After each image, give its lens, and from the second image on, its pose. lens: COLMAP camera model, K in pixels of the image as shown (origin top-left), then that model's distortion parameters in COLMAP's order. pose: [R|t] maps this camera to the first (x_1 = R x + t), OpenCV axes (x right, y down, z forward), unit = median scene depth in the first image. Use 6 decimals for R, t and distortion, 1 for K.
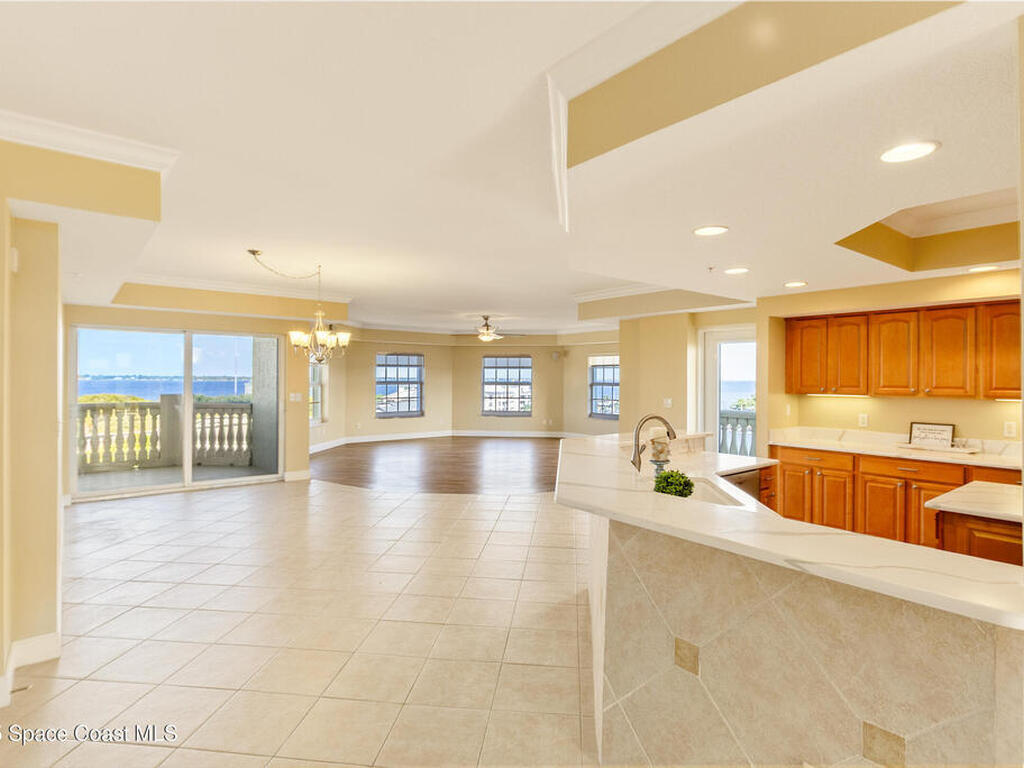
lens RADIAL K [[560.6, 0, 517.1], [0, 560.6, 380.5], [0, 0, 1]] dist [0.006159, -0.000799]
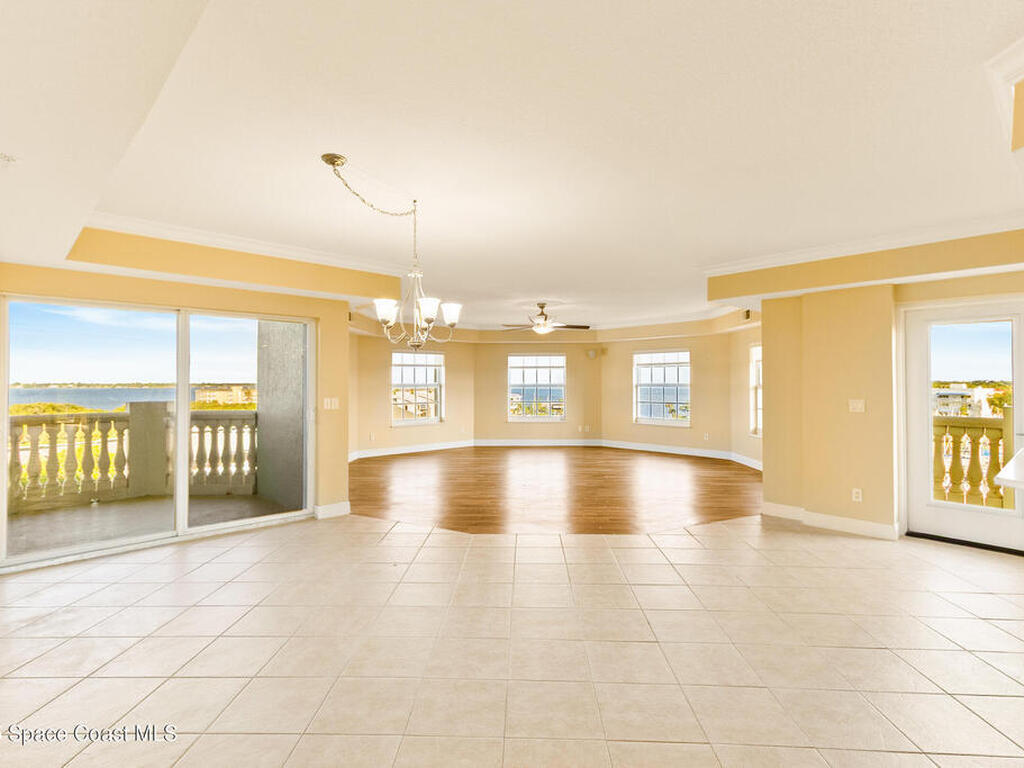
lens RADIAL K [[517.8, 0, 495.3], [0, 517.8, 383.2], [0, 0, 1]] dist [0.019172, 0.001148]
pose [[0.996401, -0.007630, 0.084423, -0.205776], [0.008098, 0.999954, -0.005204, 0.007035], [-0.084379, 0.005869, 0.996416, 0.262406]]
